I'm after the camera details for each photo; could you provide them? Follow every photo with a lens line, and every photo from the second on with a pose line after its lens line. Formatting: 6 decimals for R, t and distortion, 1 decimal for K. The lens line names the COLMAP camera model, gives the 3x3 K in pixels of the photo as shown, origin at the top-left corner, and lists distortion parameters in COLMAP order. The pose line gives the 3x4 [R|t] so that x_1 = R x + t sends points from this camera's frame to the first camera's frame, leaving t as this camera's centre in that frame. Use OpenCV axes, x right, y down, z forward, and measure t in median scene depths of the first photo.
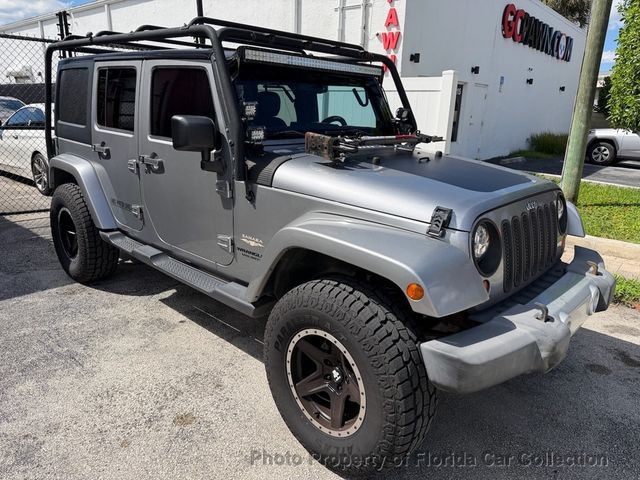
lens RADIAL K [[474.0, 0, 320.0], [0, 474.0, 240.0], [0, 0, 1]] dist [-0.010219, -0.006129]
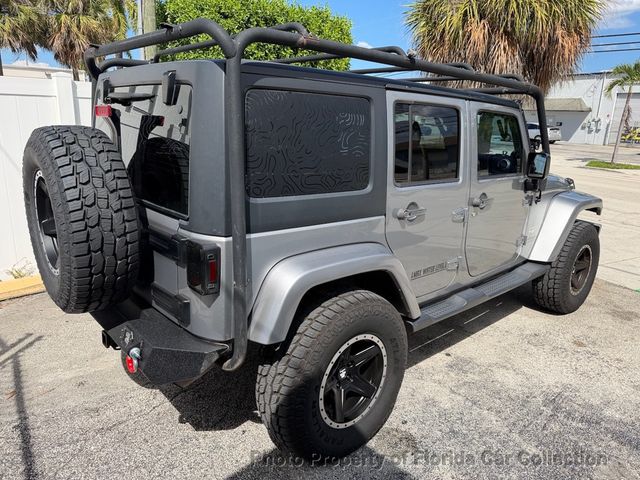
lens RADIAL K [[454.7, 0, 320.0], [0, 454.7, 240.0], [0, 0, 1]] dist [0.047924, -0.084074]
pose [[0.073457, -0.274118, 0.958886, -1.217568], [0.259707, 0.933569, 0.246986, -0.381712], [-0.962890, 0.230886, 0.139768, 1.098951]]
